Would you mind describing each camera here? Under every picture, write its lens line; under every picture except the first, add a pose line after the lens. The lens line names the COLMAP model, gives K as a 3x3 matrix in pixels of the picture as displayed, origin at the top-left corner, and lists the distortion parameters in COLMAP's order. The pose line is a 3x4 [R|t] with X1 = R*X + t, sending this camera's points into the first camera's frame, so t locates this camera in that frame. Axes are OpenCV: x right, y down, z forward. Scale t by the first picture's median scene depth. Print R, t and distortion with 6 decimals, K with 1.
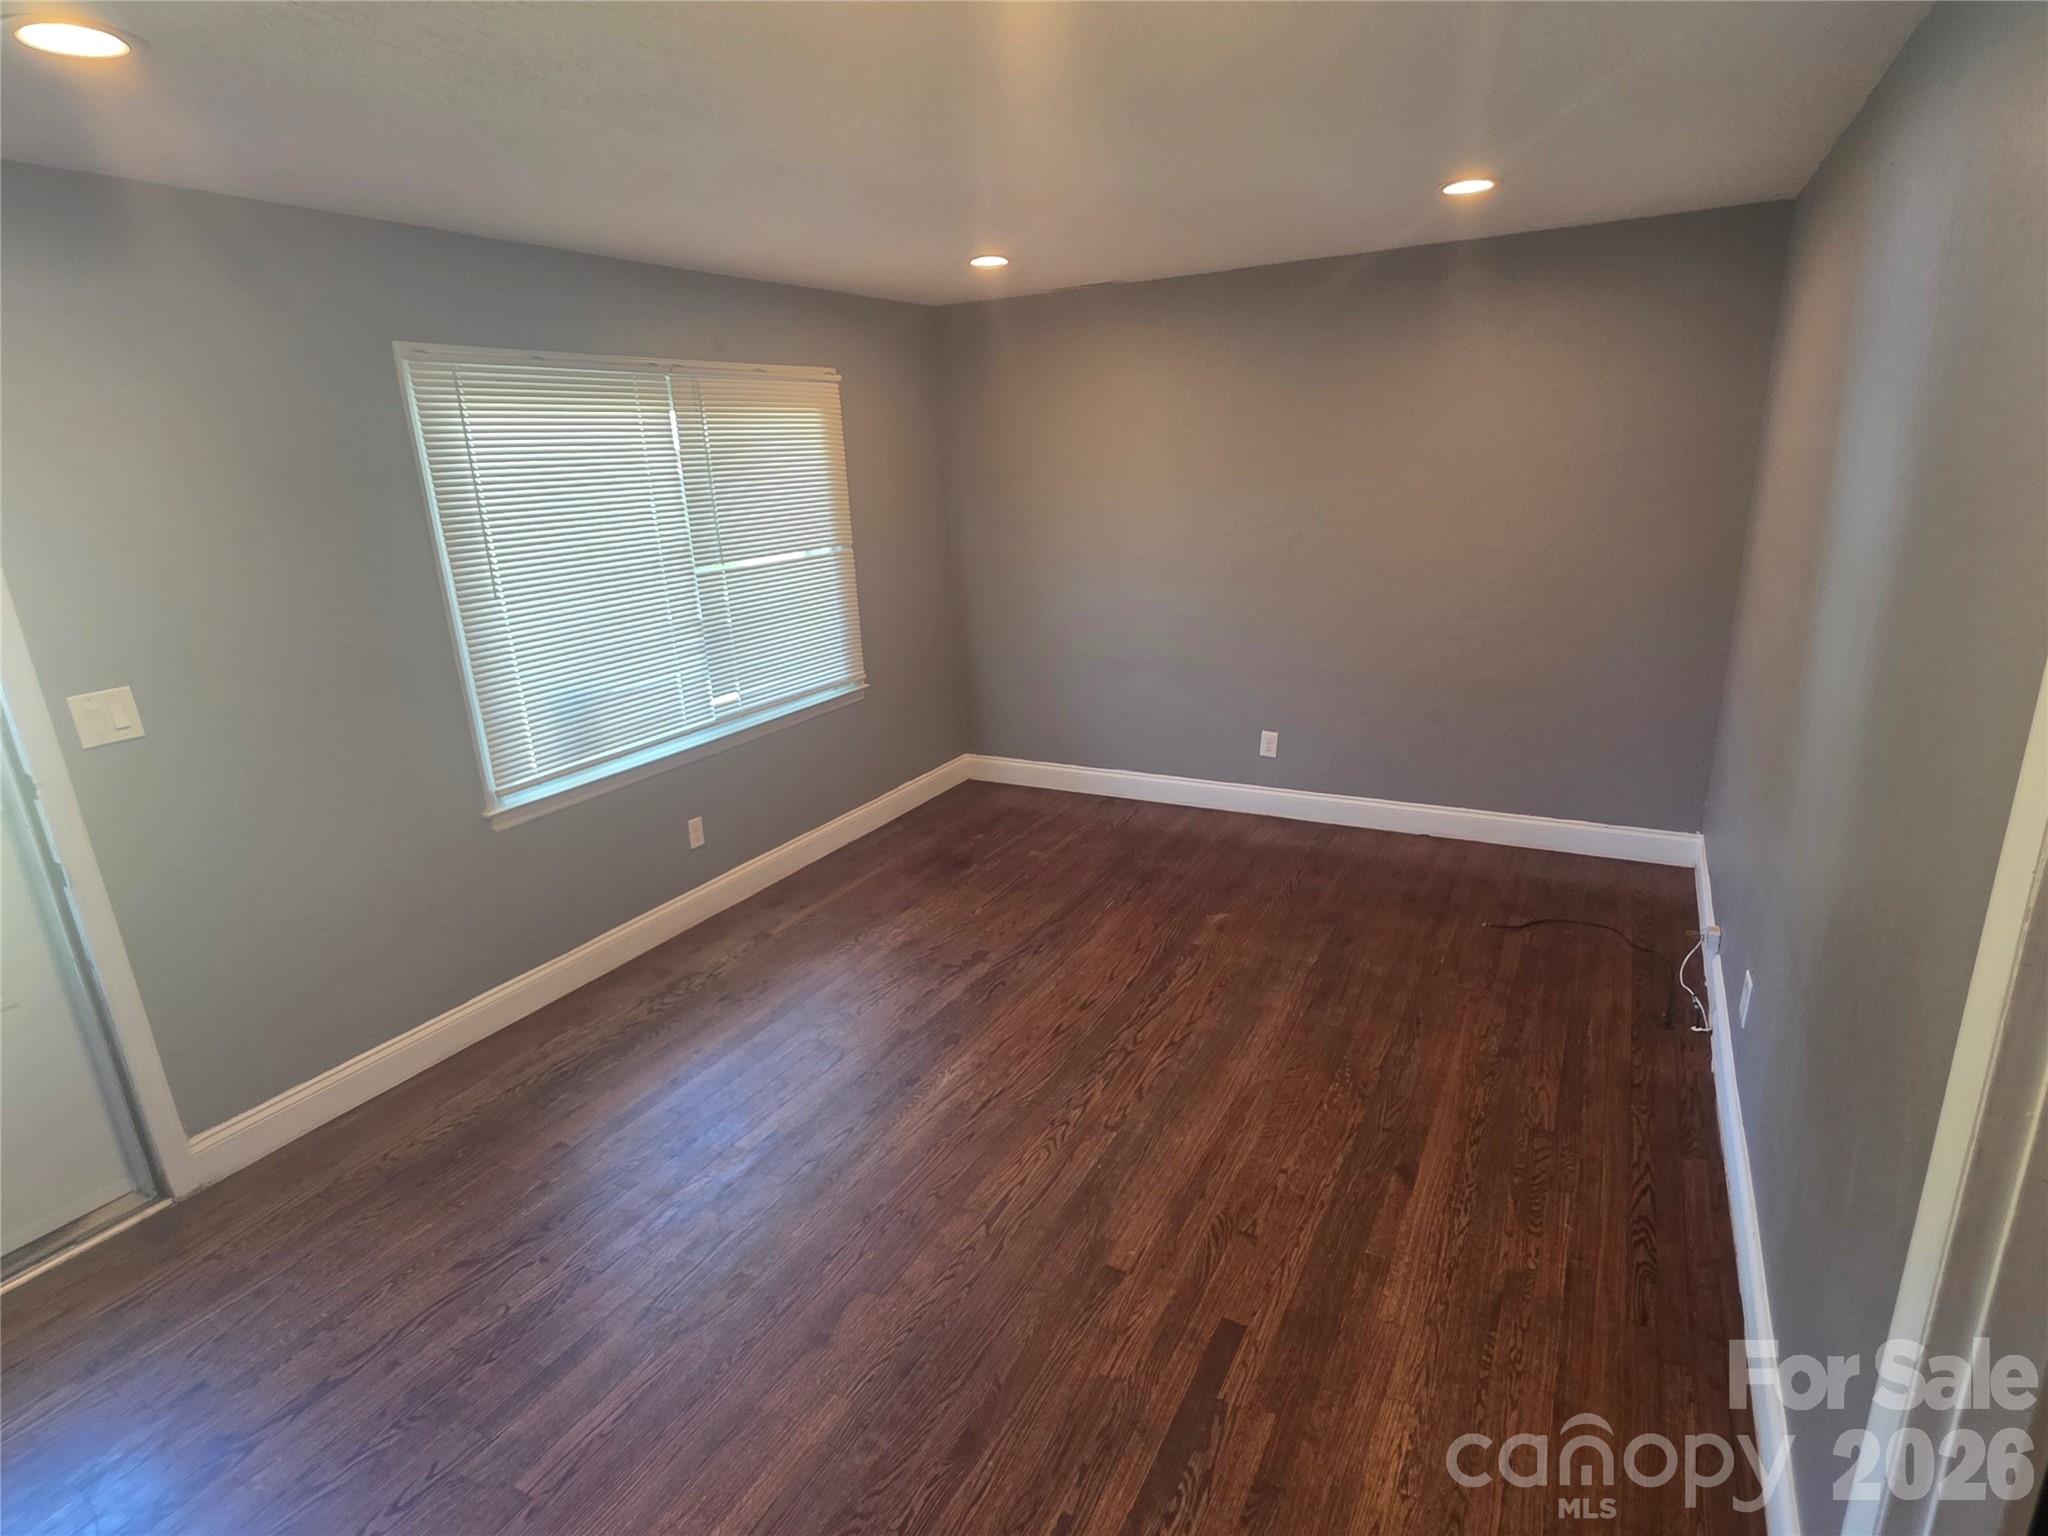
lens RADIAL K [[1072.5, 0, 1021.7], [0, 1072.5, 767.7], [0, 0, 1]] dist [0.000102, 0.000631]
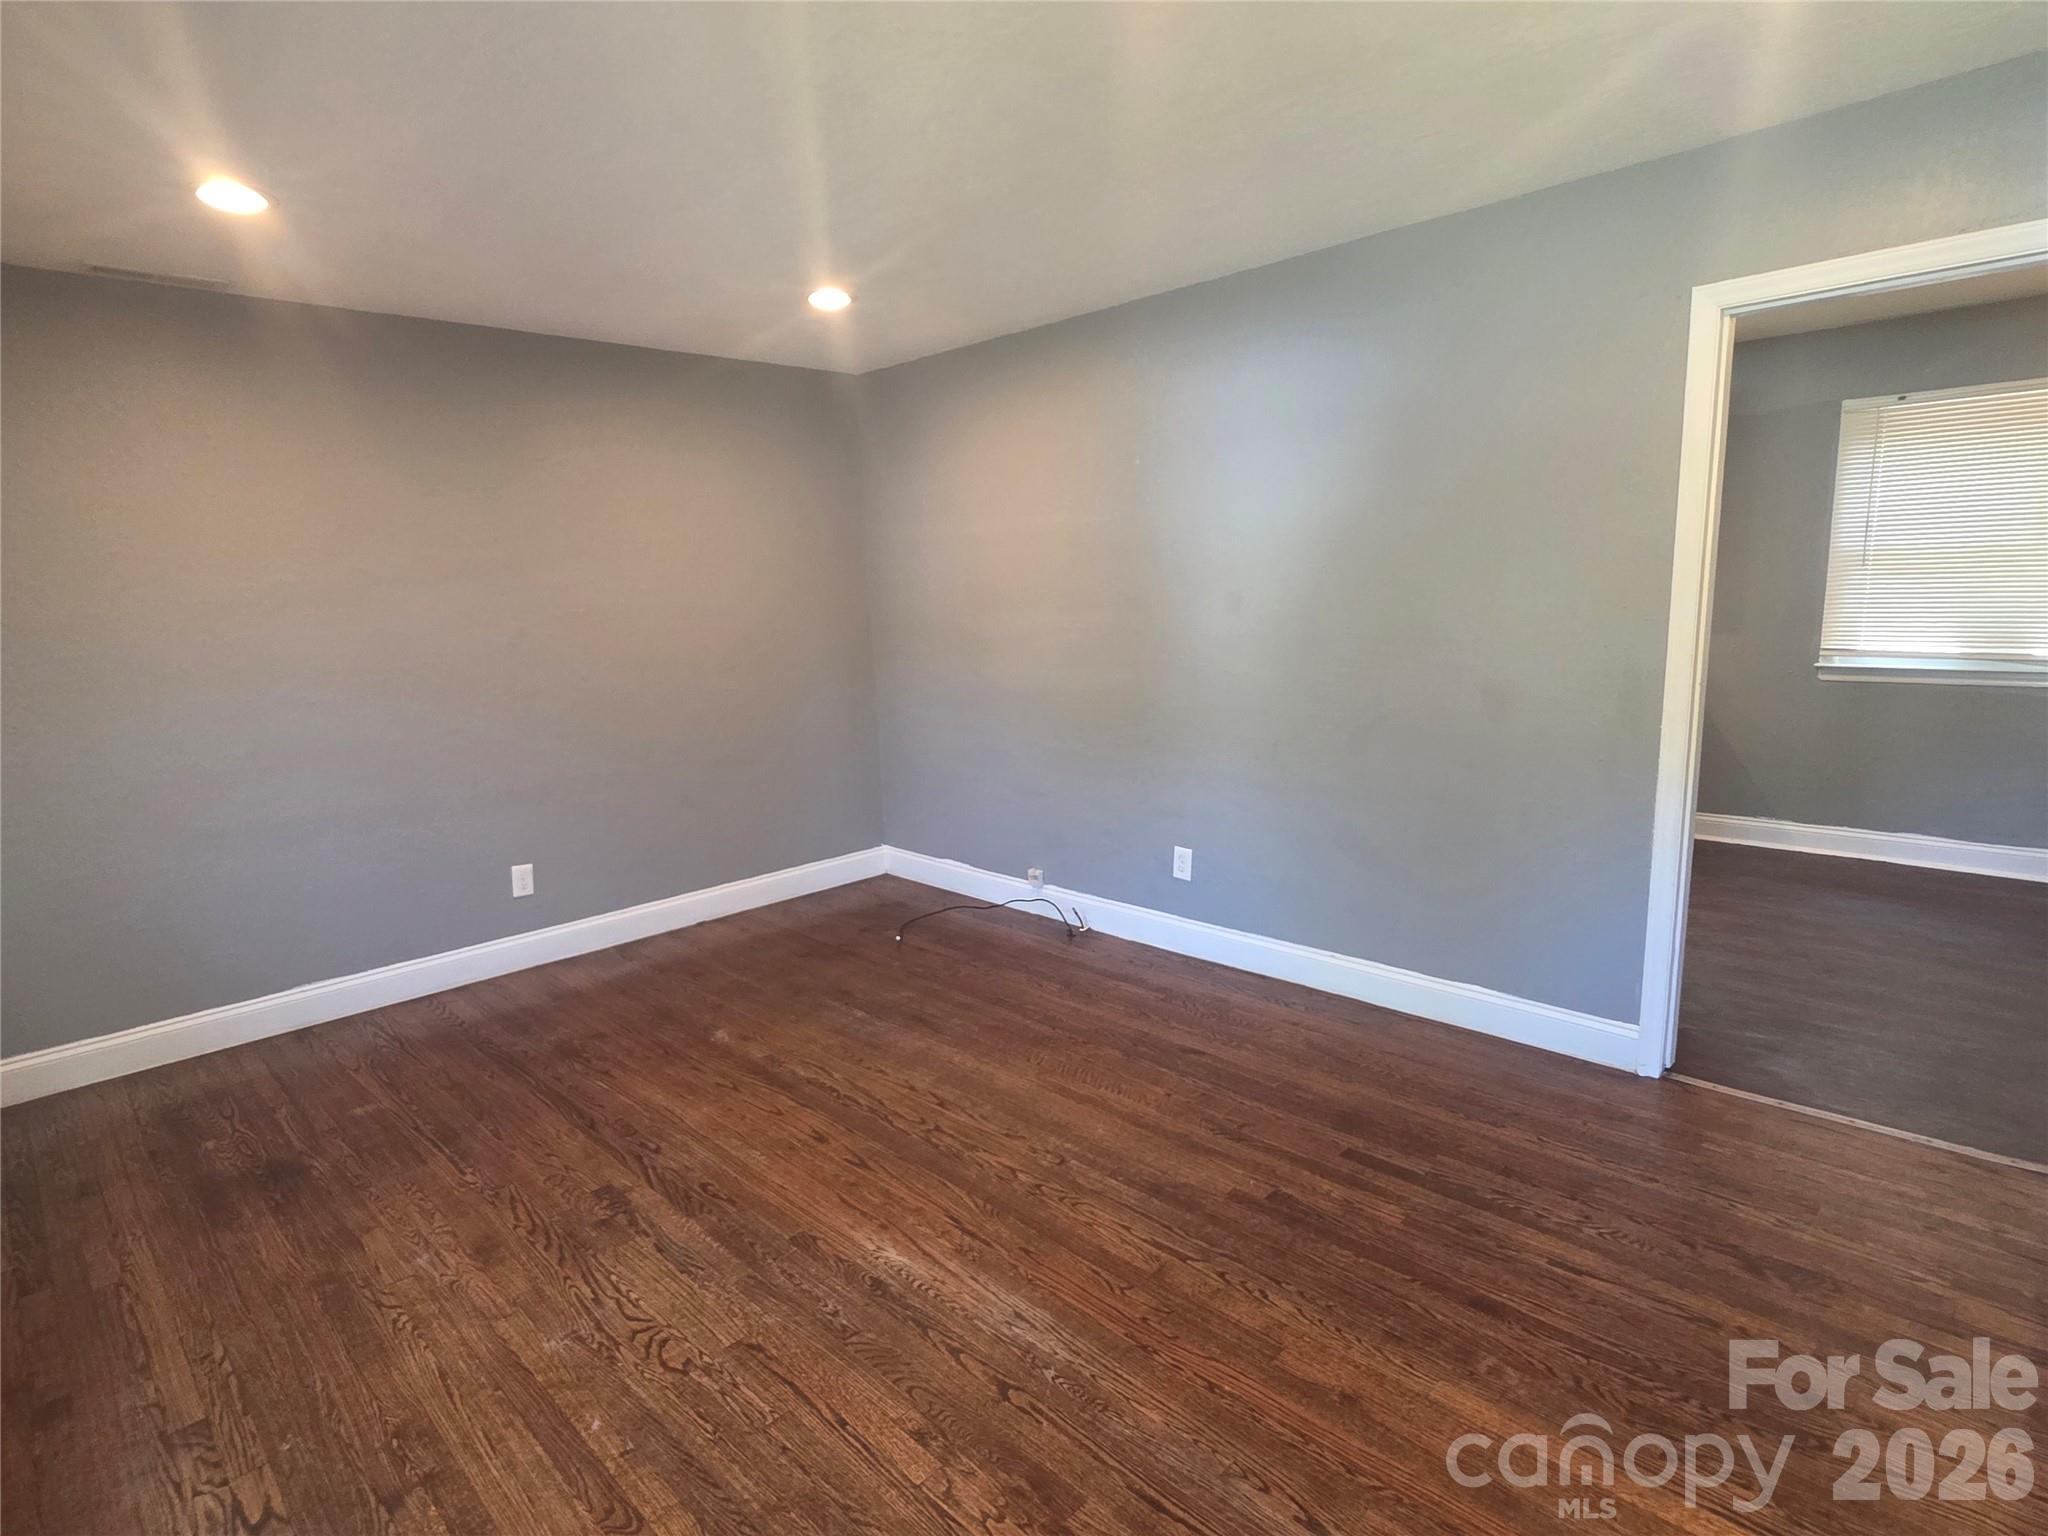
lens RADIAL K [[1072.5, 0, 1021.4], [0, 1072.5, 767.7], [0, 0, 1]] dist [0.000102, 0.000631]
pose [[0.286963, -0.128340, 0.949305, -0.590541], [0.297646, 0.953880, 0.038984, -0.030669], [-0.910527, 0.271370, 0.311929, 0.494250]]
